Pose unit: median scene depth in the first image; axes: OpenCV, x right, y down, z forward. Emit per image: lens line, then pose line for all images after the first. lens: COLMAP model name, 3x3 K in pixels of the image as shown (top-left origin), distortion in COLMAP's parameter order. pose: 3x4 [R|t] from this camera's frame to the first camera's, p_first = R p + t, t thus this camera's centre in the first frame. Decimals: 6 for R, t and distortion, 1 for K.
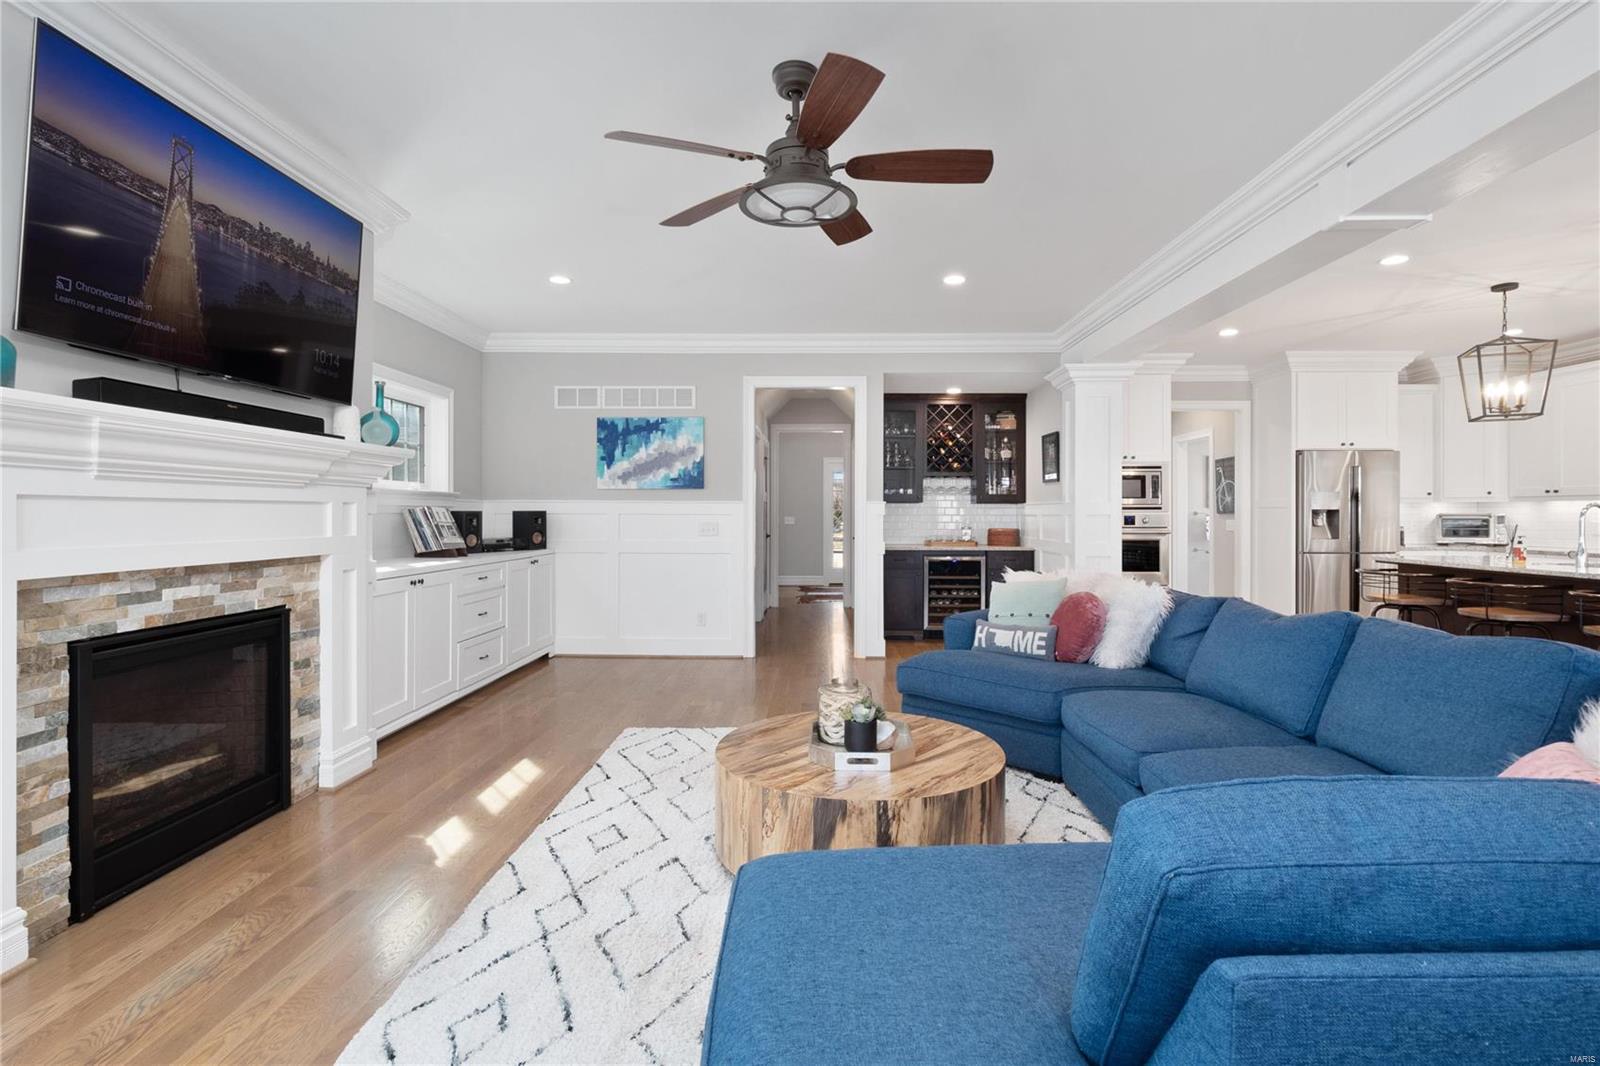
lens RADIAL K [[757.8, 0, 812.0], [0, 757.8, 523.9], [0, 0, 1]] dist [-0.009969, -0.000186]
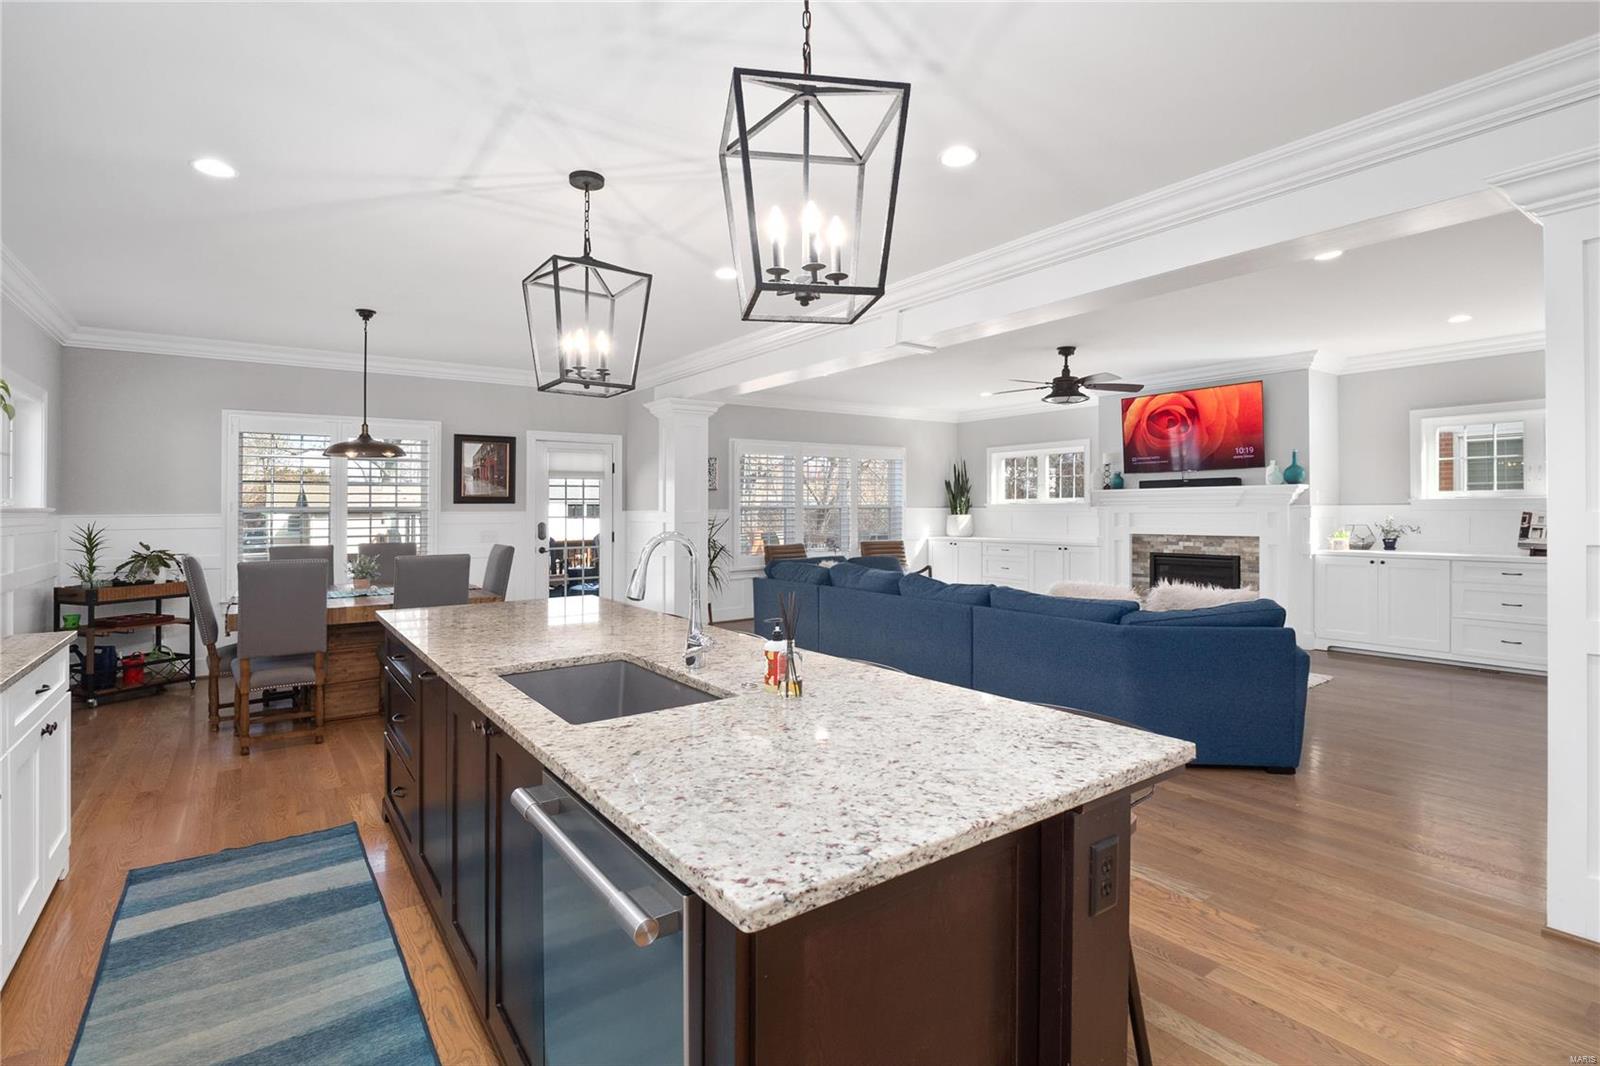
lens RADIAL K [[757.8, 0, 806.1], [0, 757.8, 503.5], [0, 0, 1]] dist [-0.009969, -0.000186]
pose [[-0.796319, 0.001701, -0.604874, 1.789111], [0.000519, 0.999998, 0.002129, -0.063409], [0.604877, 0.001381, -0.796318, 2.010370]]
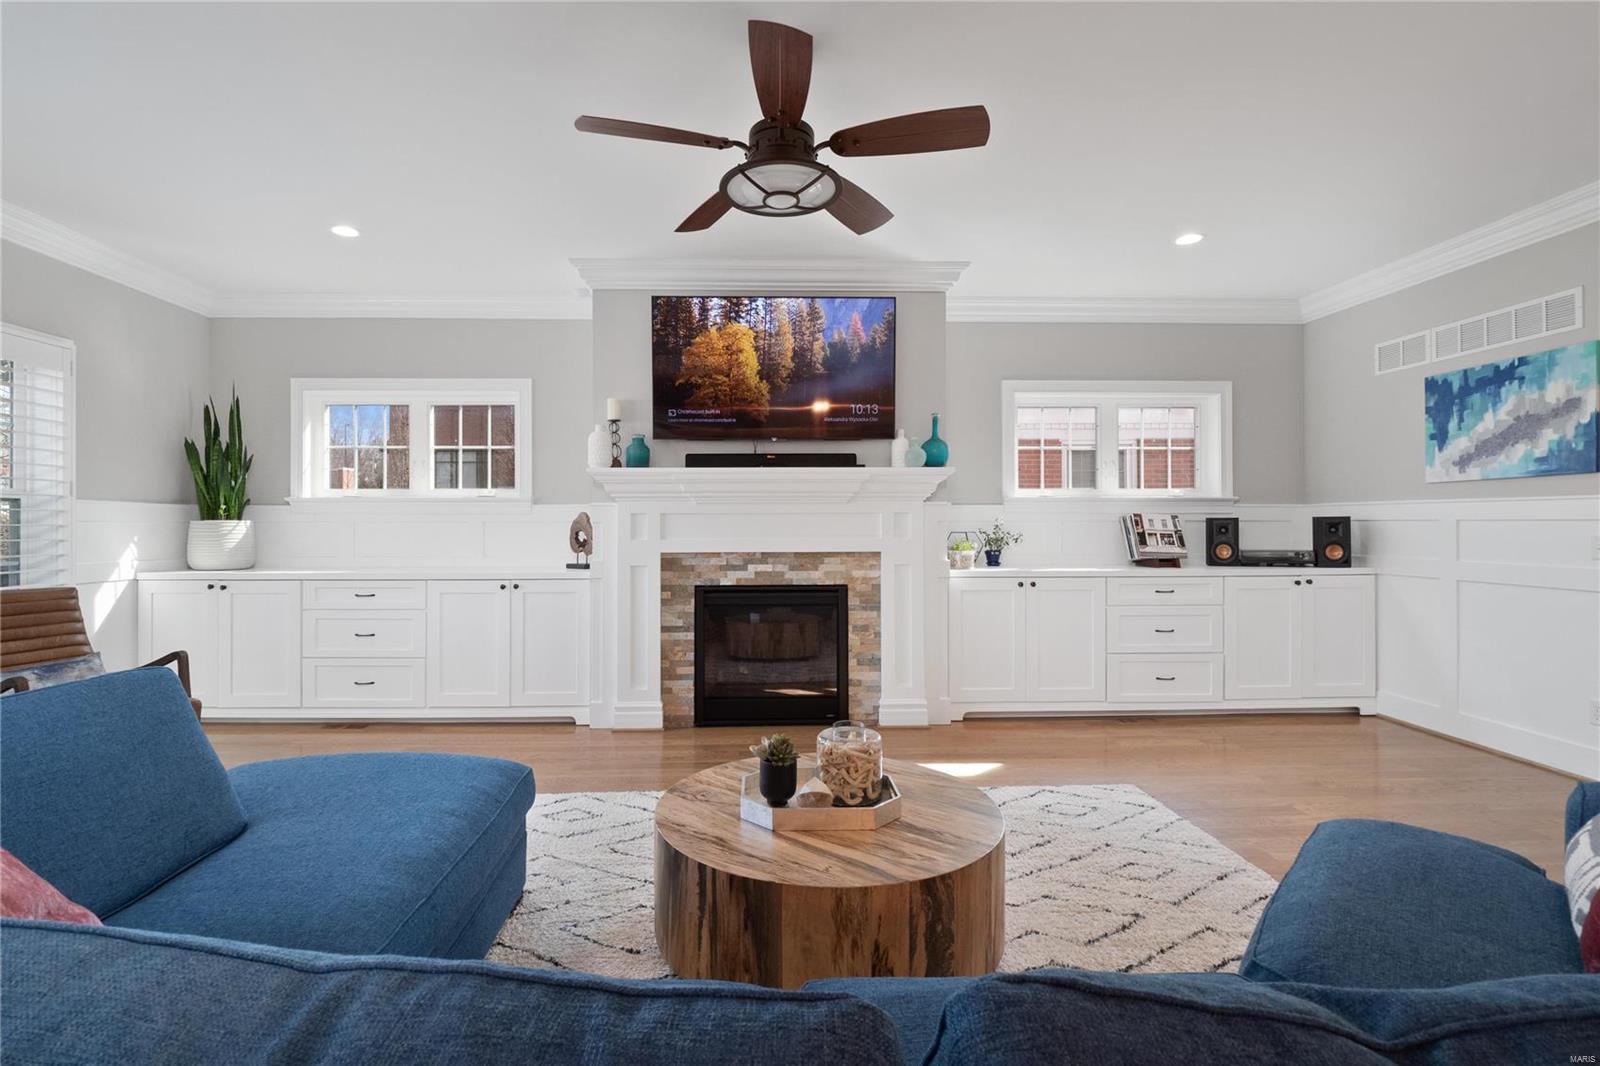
lens RADIAL K [[757.8, 0, 745.9], [0, 757.8, 525.6], [0, 0, 1]] dist [-0.009969, -0.000186]
pose [[0.027768, 0.000857, -0.999614, 0.727772], [-0.009706, 0.999953, 0.000588, -0.005041], [0.999567, 0.009686, 0.027775, 0.738849]]
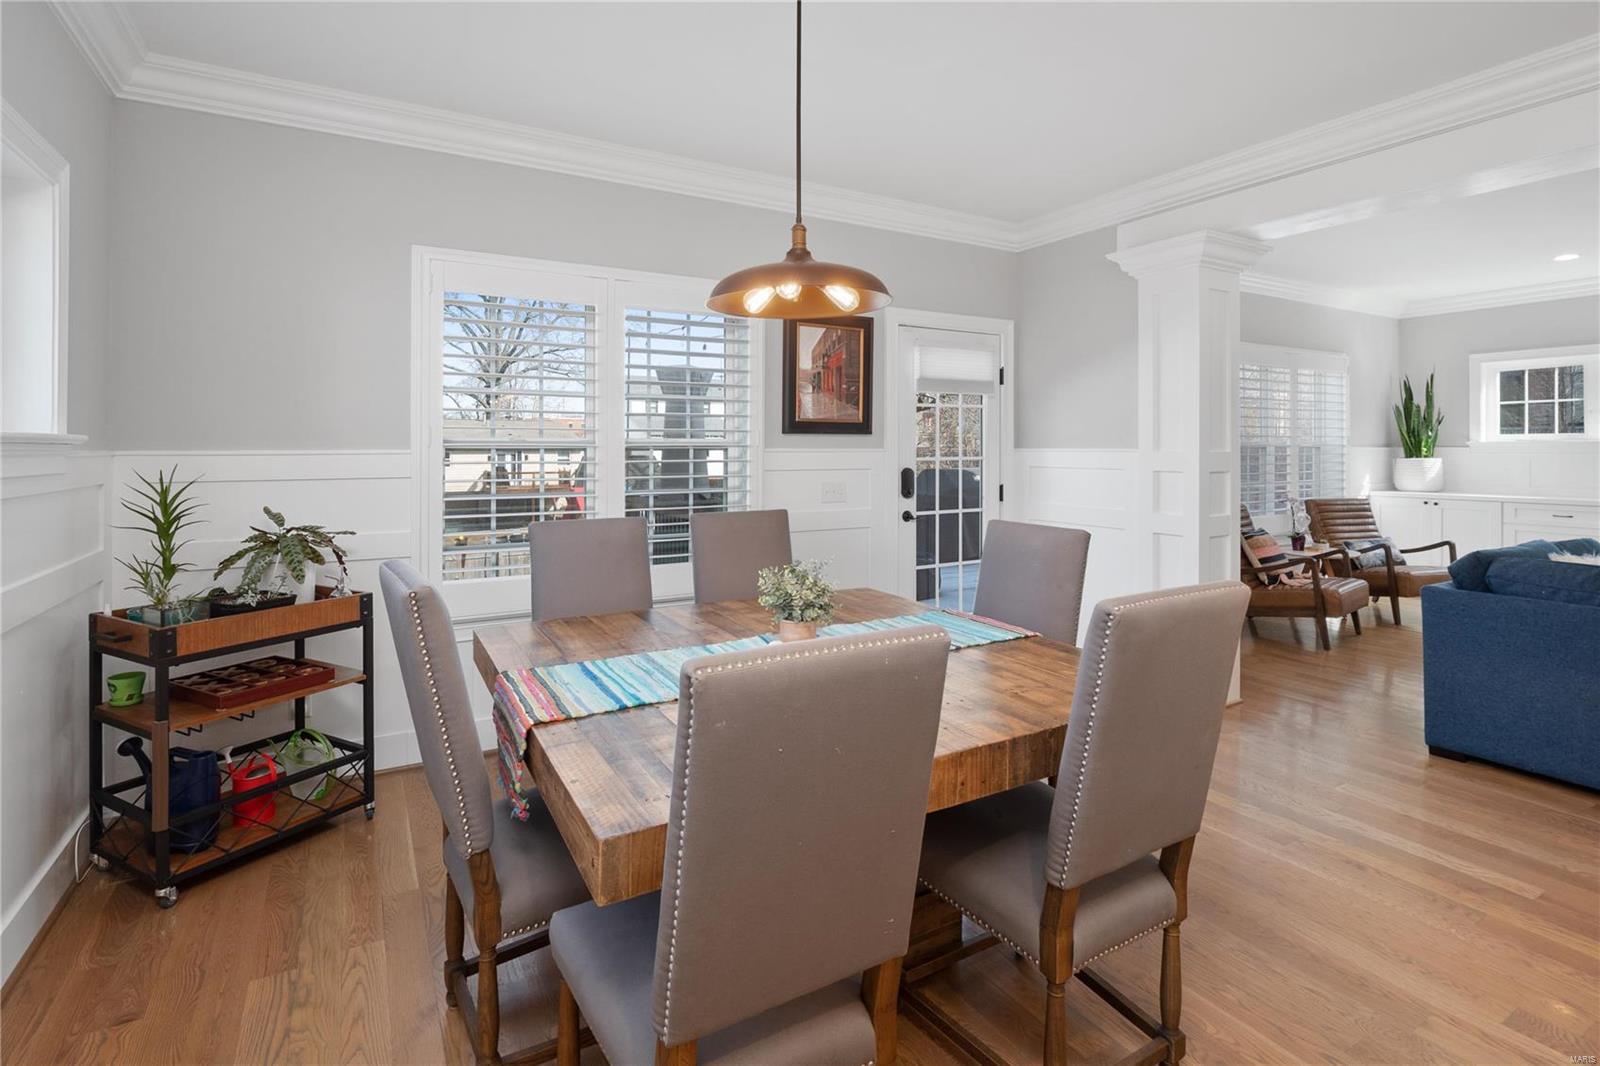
lens RADIAL K [[757.8, 0, 790.9], [0, 757.8, 450.3], [0, 0, 1]] dist [-0.009969, -0.000186]
pose [[-0.855687, 0.003257, -0.517484, 1.900925], [-0.004968, 0.999882, 0.014508, -0.050216], [0.517470, 0.014985, -0.855570, 0.674996]]
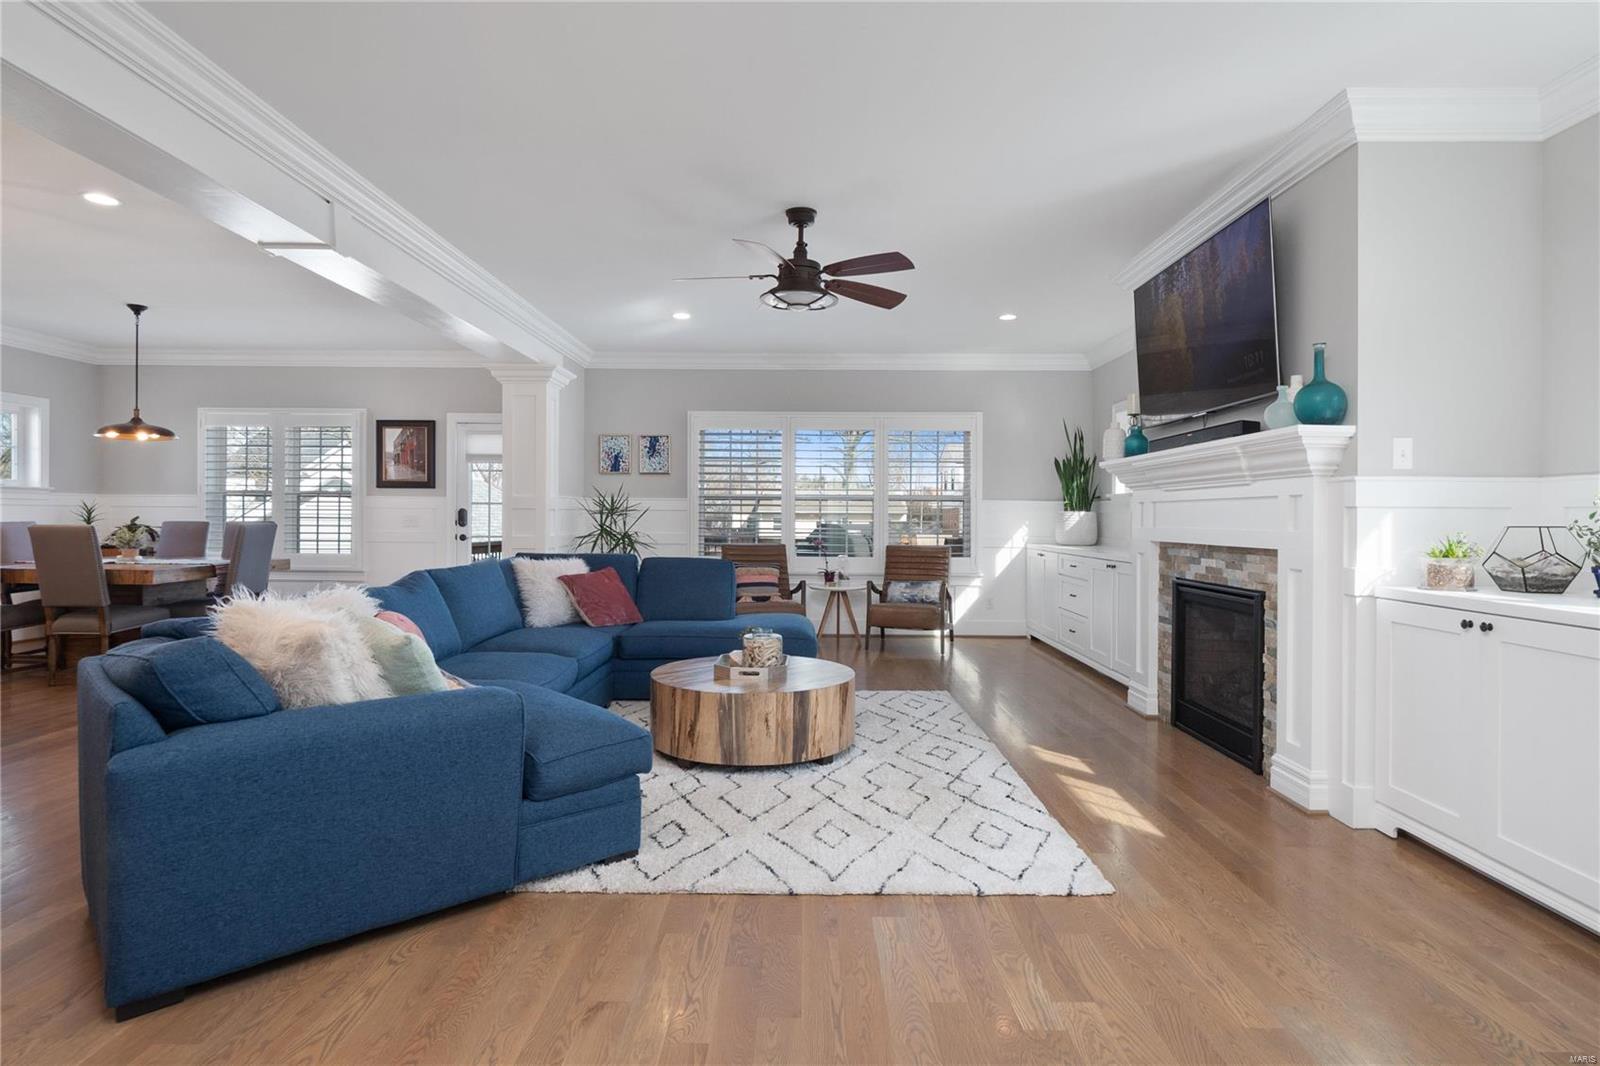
lens RADIAL K [[824.7, 0, 816.8], [0, 824.7, 513.7], [0, 0, 1]] dist [0.002689, -0.000491]
pose [[-0.999850, -0.007607, -0.015531, -0.025664], [-0.007718, 0.999945, 0.007070, -0.009218], [0.015476, 0.007188, -0.999854, 2.118993]]
